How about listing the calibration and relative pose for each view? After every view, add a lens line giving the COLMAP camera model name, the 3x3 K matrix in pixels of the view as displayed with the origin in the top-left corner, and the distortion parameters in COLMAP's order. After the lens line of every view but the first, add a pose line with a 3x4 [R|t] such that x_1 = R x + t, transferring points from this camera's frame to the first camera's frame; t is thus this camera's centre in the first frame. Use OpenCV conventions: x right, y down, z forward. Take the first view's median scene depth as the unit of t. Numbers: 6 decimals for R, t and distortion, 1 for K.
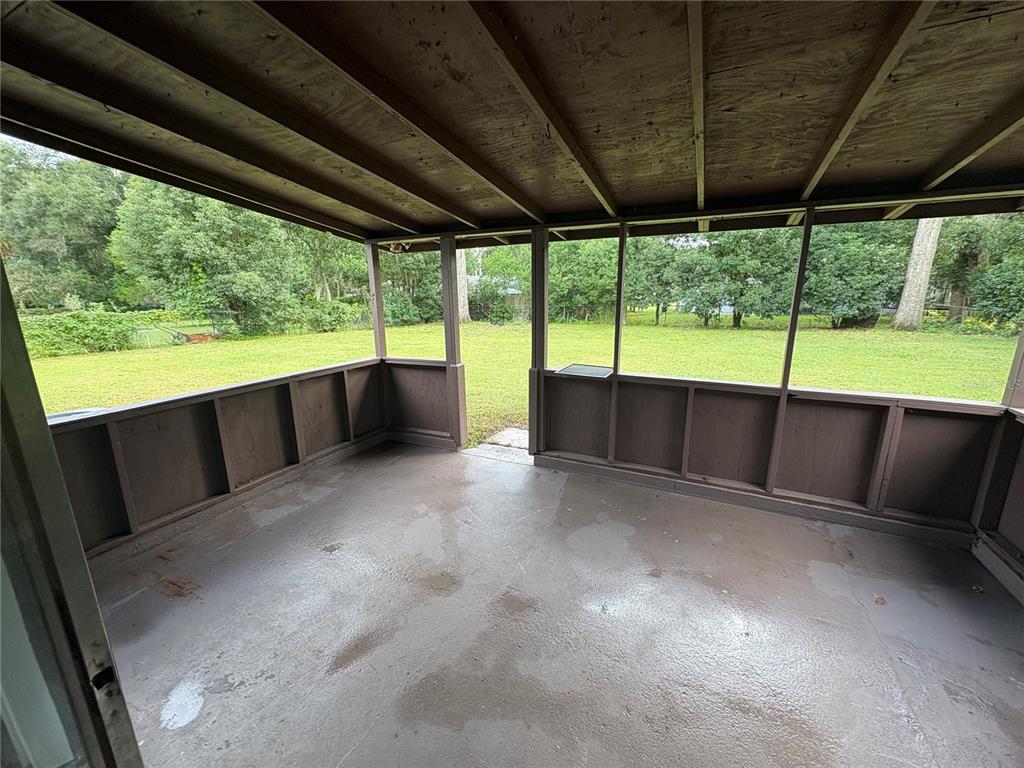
lens RADIAL K [[405.8, 0, 515.2], [0, 405.8, 383.7], [0, 0, 1]] dist [-0.001040, 0.001611]
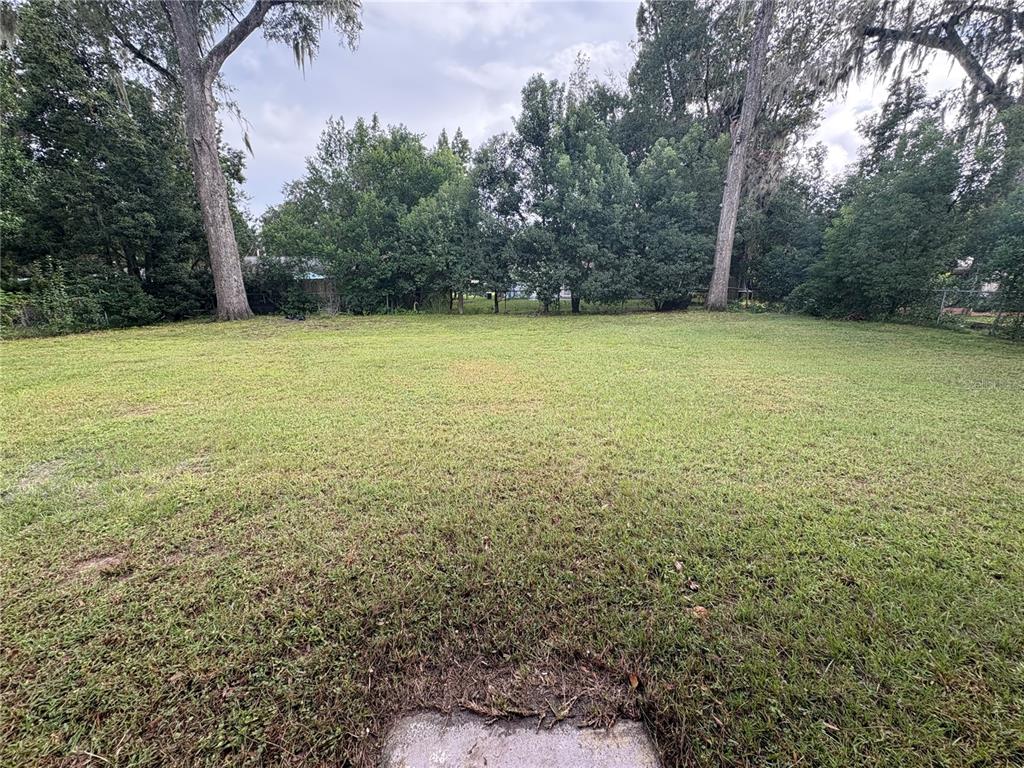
lens RADIAL K [[405.8, 0, 504.1], [0, 405.8, 384.0], [0, 0, 1]] dist [-0.001040, 0.001611]
pose [[0.909435, -0.102076, 0.403124, -0.059015], [0.090891, 0.994759, 0.046837, -0.186302], [-0.405793, -0.005955, 0.913946, 1.125566]]
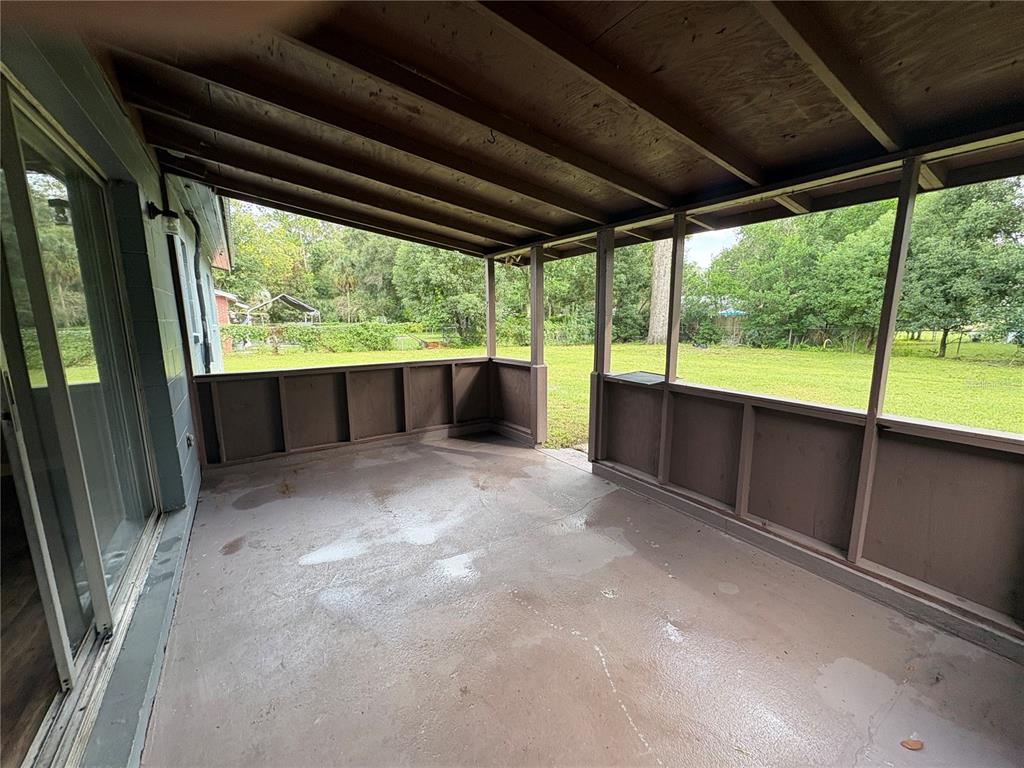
lens RADIAL K [[405.8, 0, 510.1], [0, 405.8, 382.3], [0, 0, 1]] dist [-0.001040, 0.001611]
pose [[0.862227, 0.088484, -0.498733, 0.301600], [-0.116081, 0.992937, -0.024520, 0.029072], [0.493041, 0.079035, 0.866409, 0.045345]]
